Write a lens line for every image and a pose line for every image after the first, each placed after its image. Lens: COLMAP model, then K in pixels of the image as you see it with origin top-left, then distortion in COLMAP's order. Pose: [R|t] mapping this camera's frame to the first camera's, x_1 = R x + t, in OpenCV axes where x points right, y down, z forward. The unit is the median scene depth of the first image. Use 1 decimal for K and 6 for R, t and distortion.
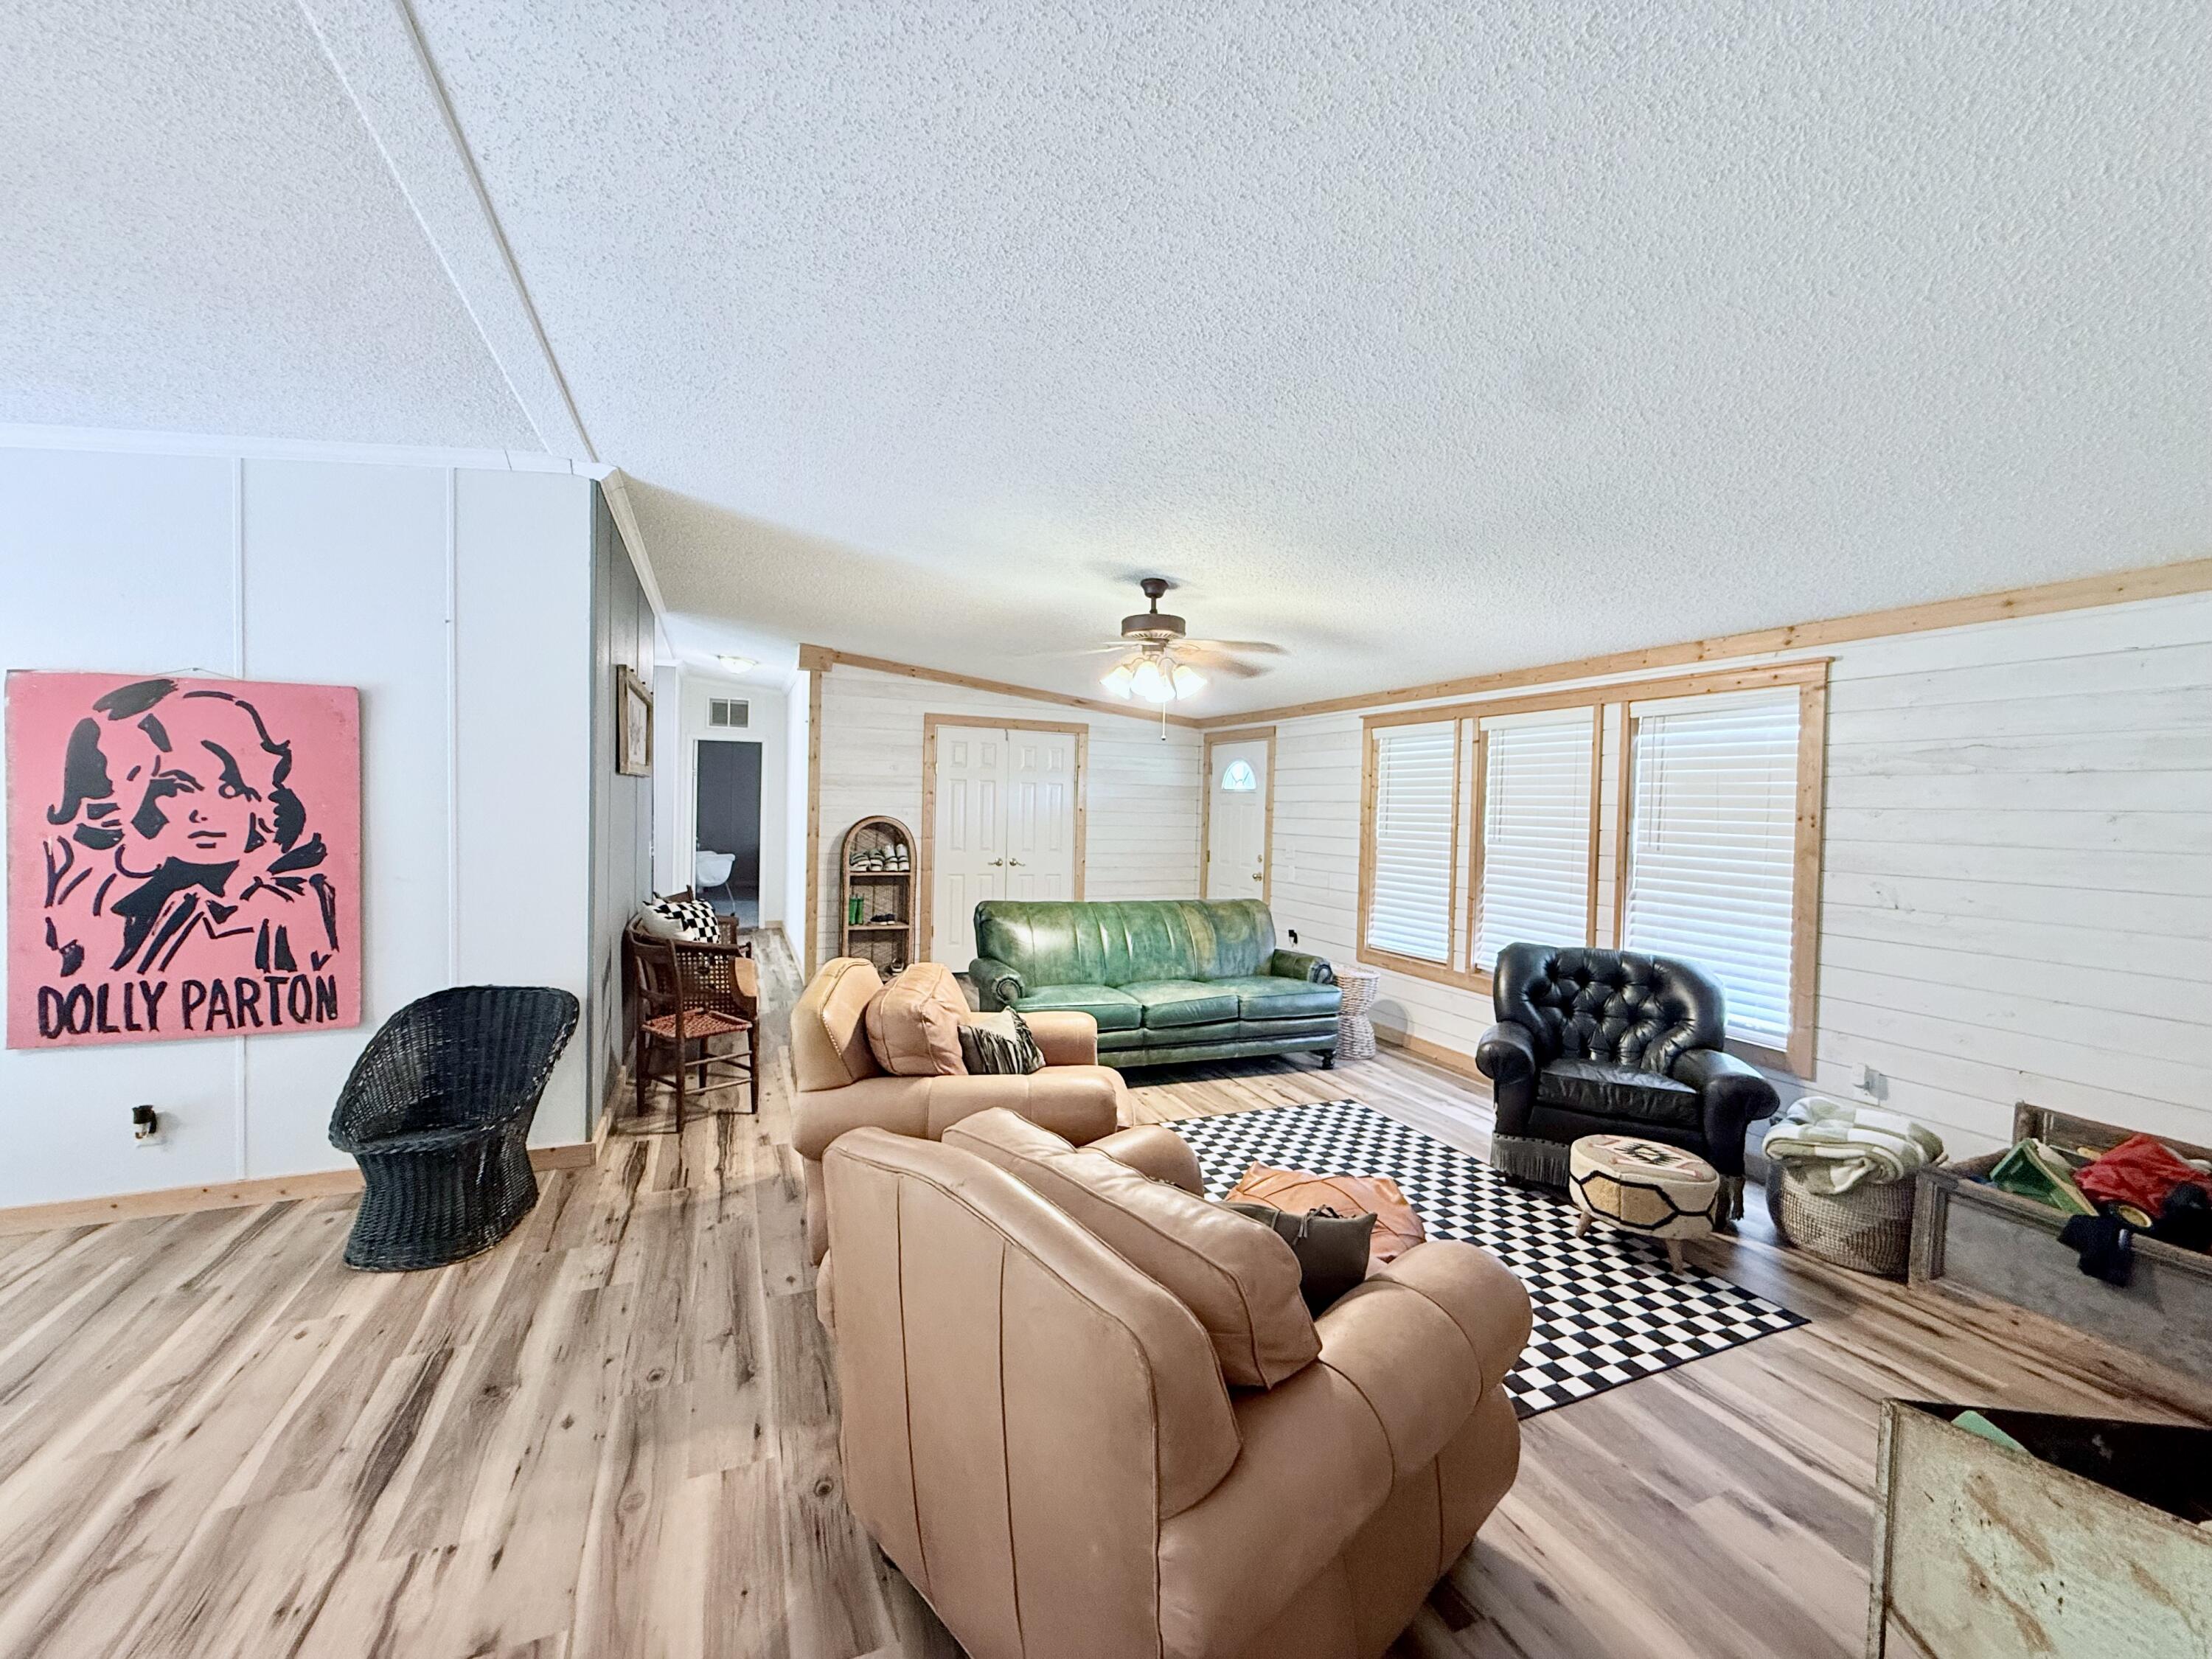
lens RADIAL K [[884.2, 0, 1095.7], [0, 884.2, 828.4], [0, 0, 1]] dist [-0.003918, -0.000564]
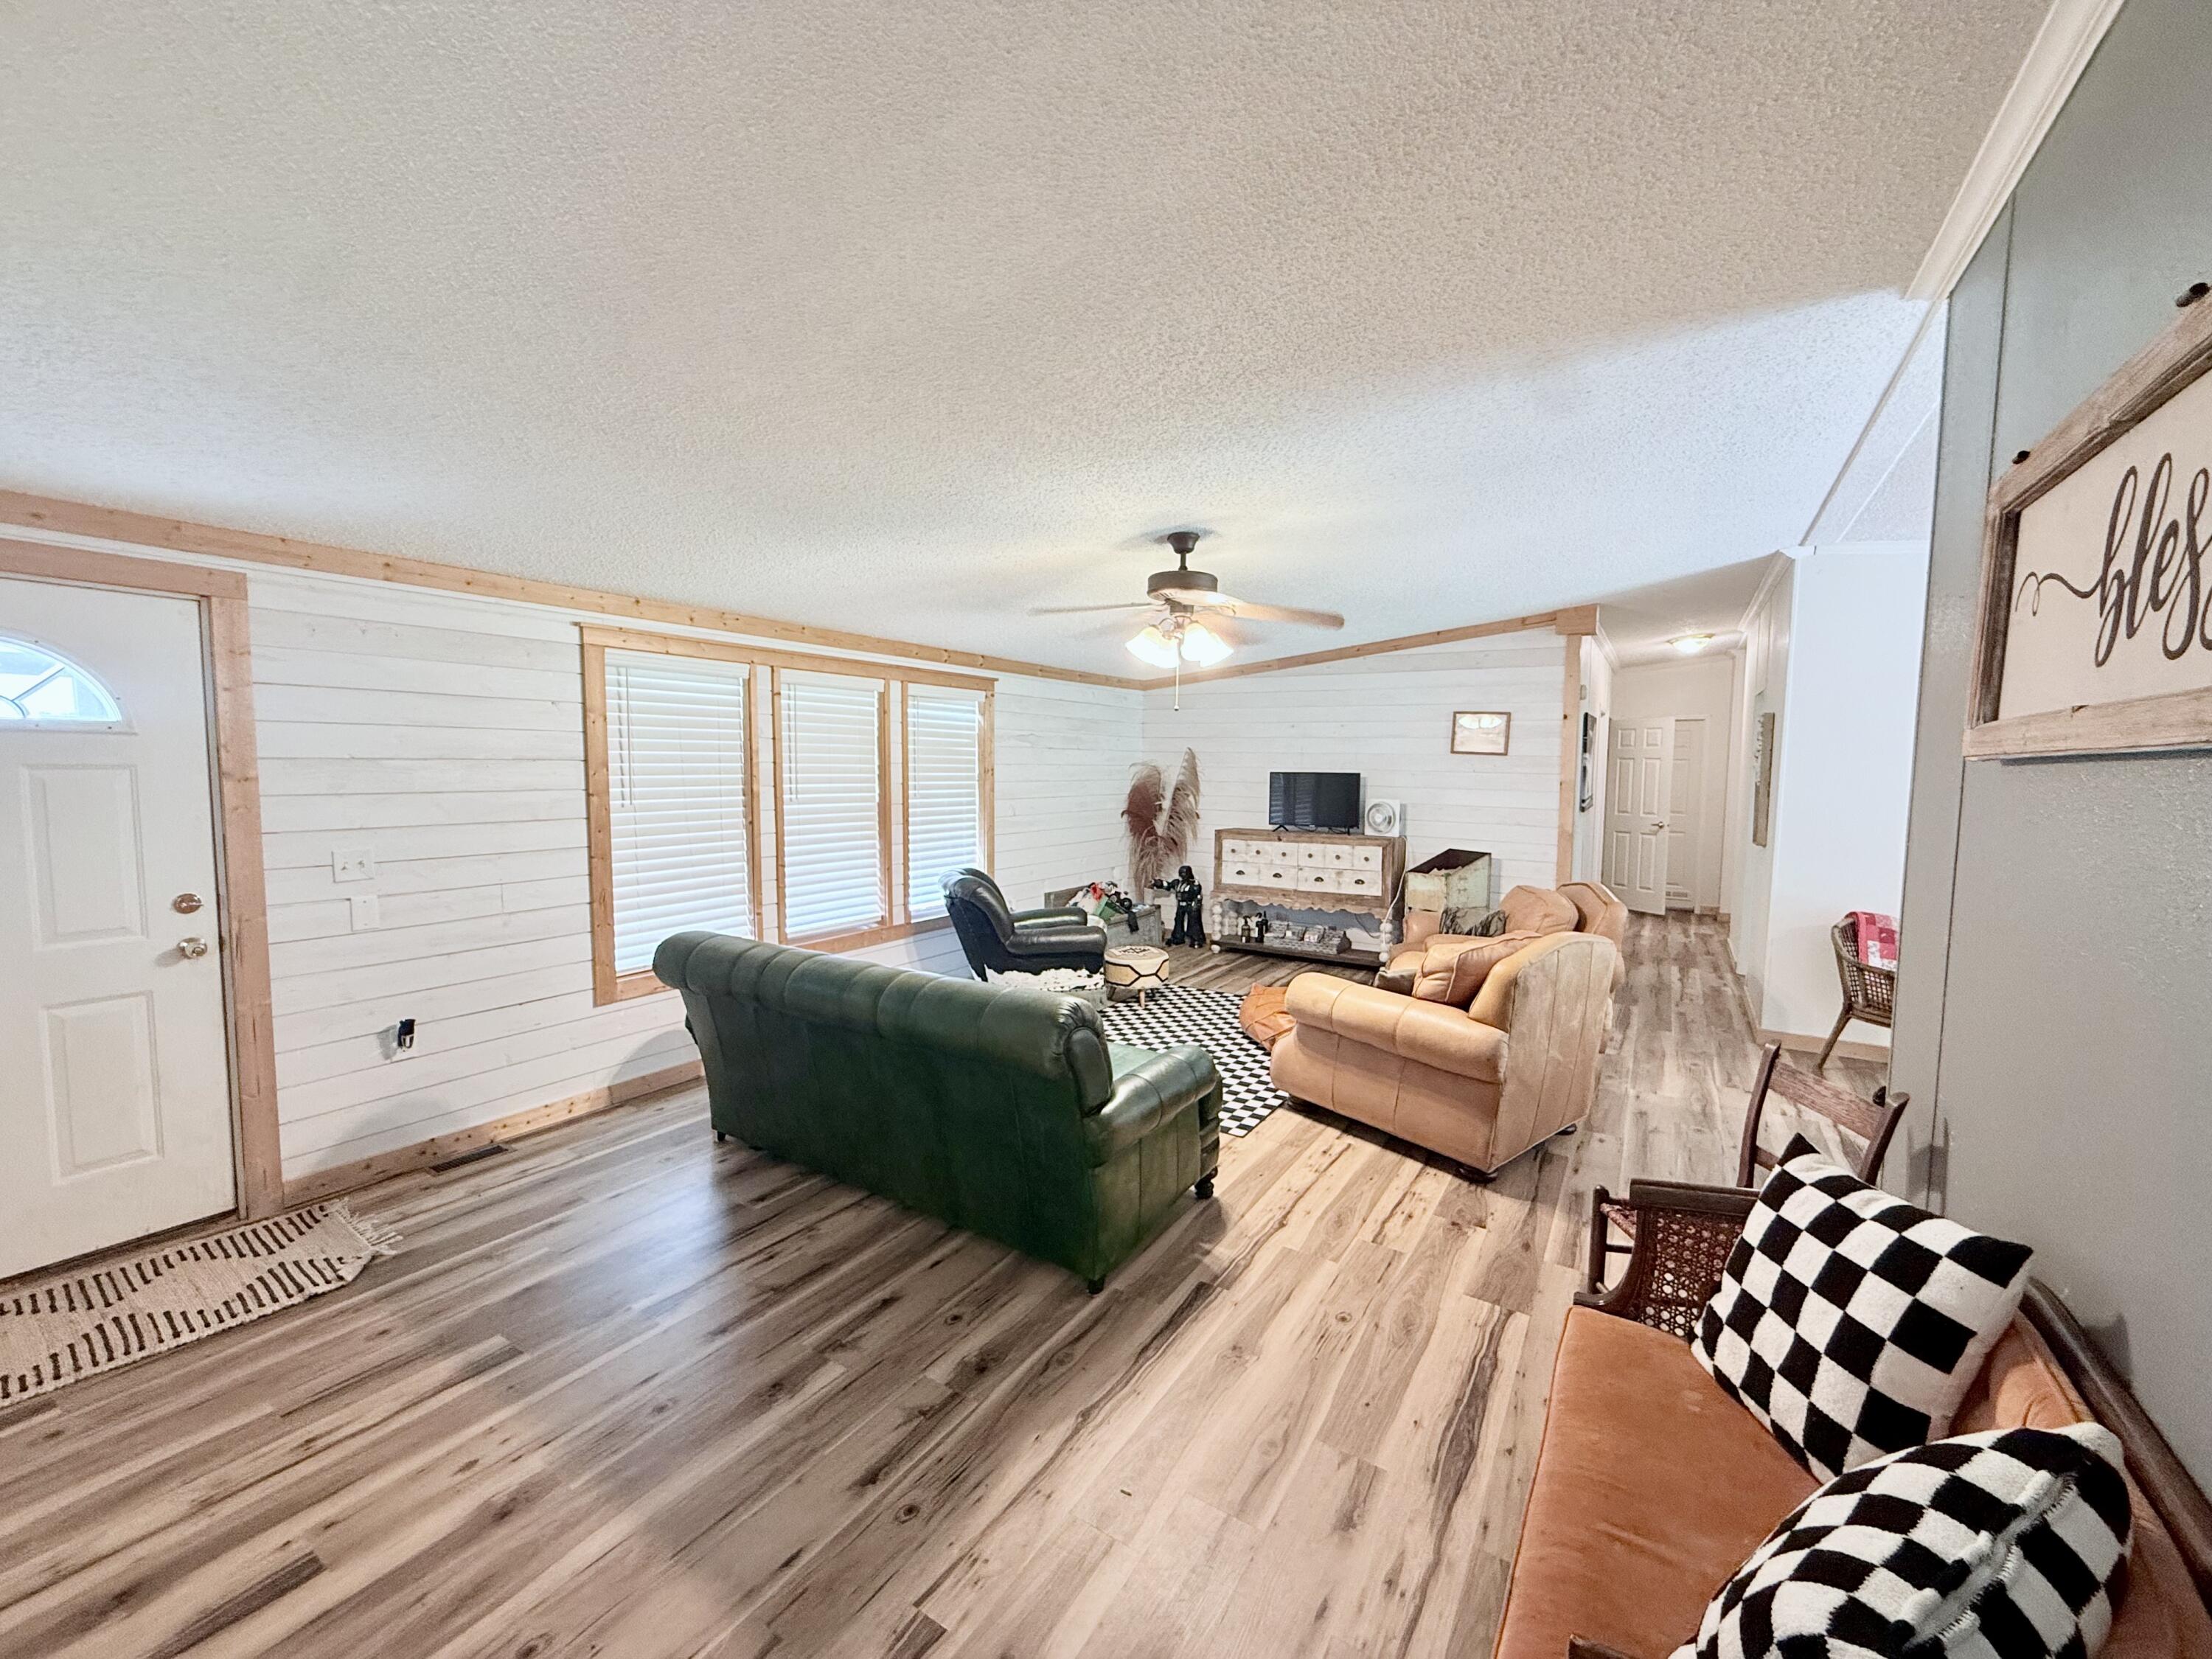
lens RADIAL K [[884.2, 0, 1102.1], [0, 884.2, 828.3], [0, 0, 1]] dist [-0.003918, -0.000564]
pose [[-0.571267, -0.088572, 0.815971, -0.717550], [-0.000852, 0.994224, 0.107324, -0.082105], [-0.820764, 0.060616, -0.568043, 1.748509]]
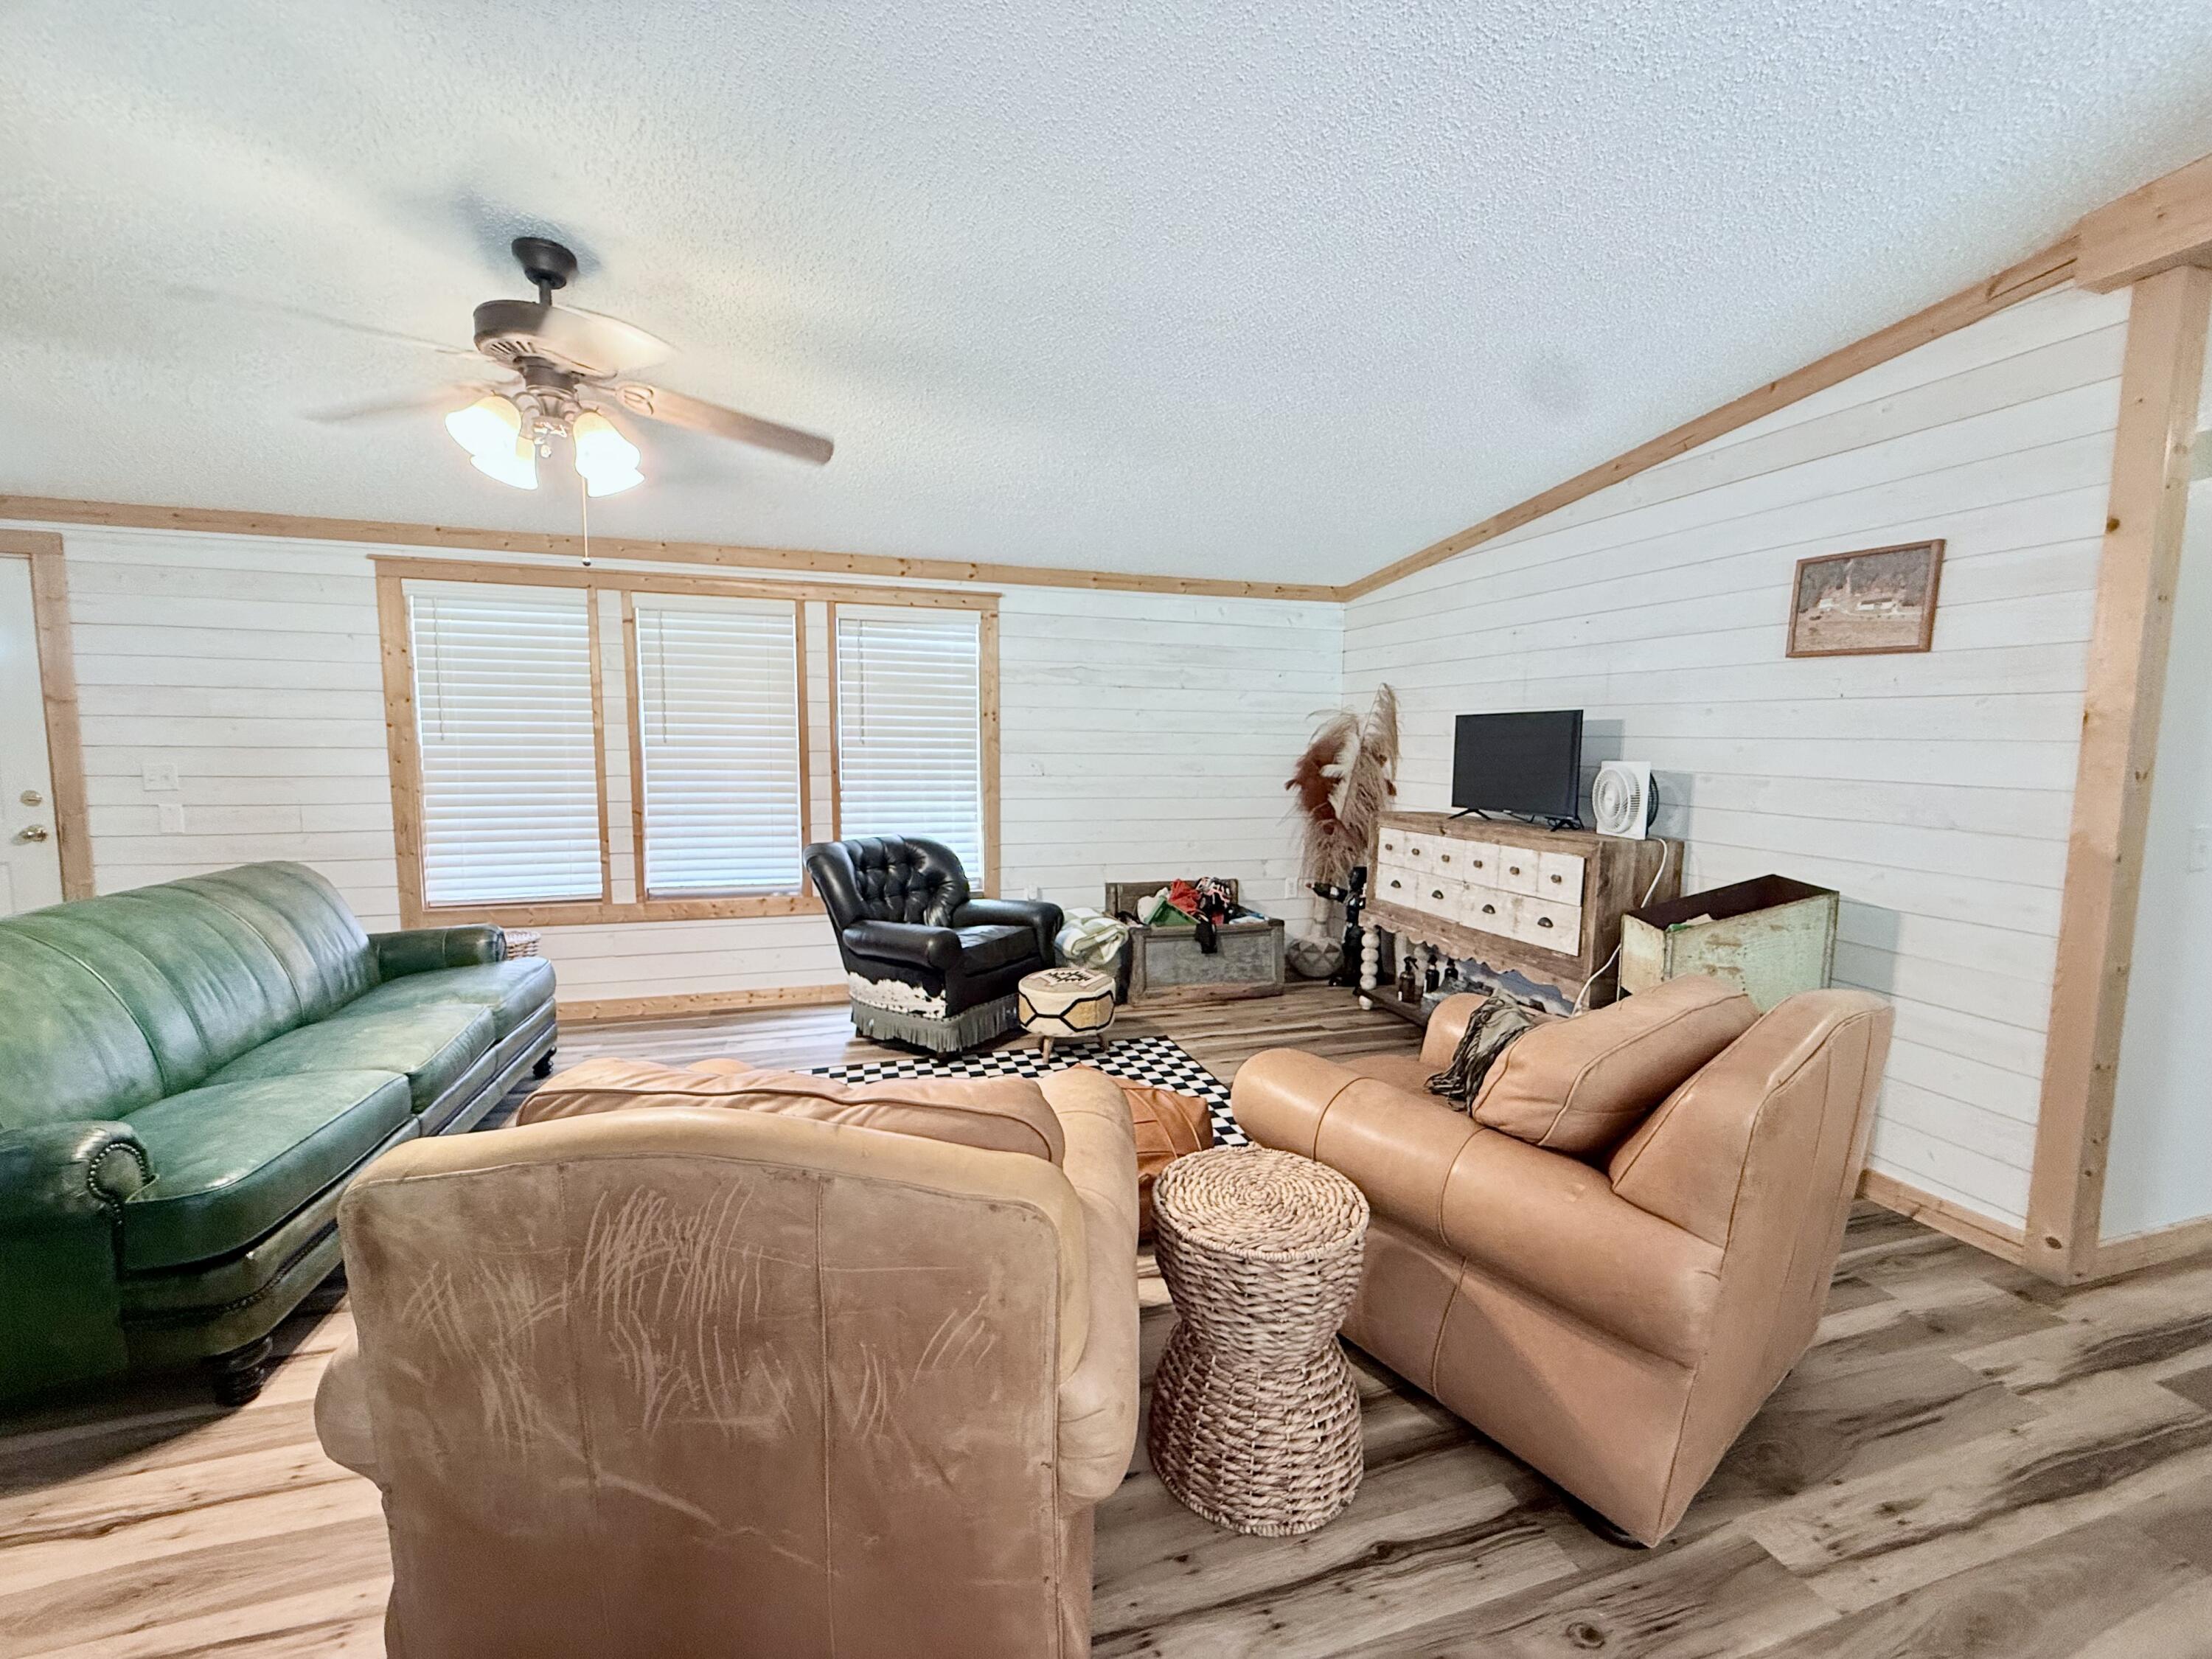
lens RADIAL K [[884.2, 0, 1096.8], [0, 884.2, 827.8], [0, 0, 1]] dist [-0.003918, -0.000564]
pose [[0.095673, -0.117718, 0.988428, -0.499349], [0.017234, 0.993030, 0.116598, 0.005749], [-0.995264, 0.005879, 0.097035, 0.684084]]
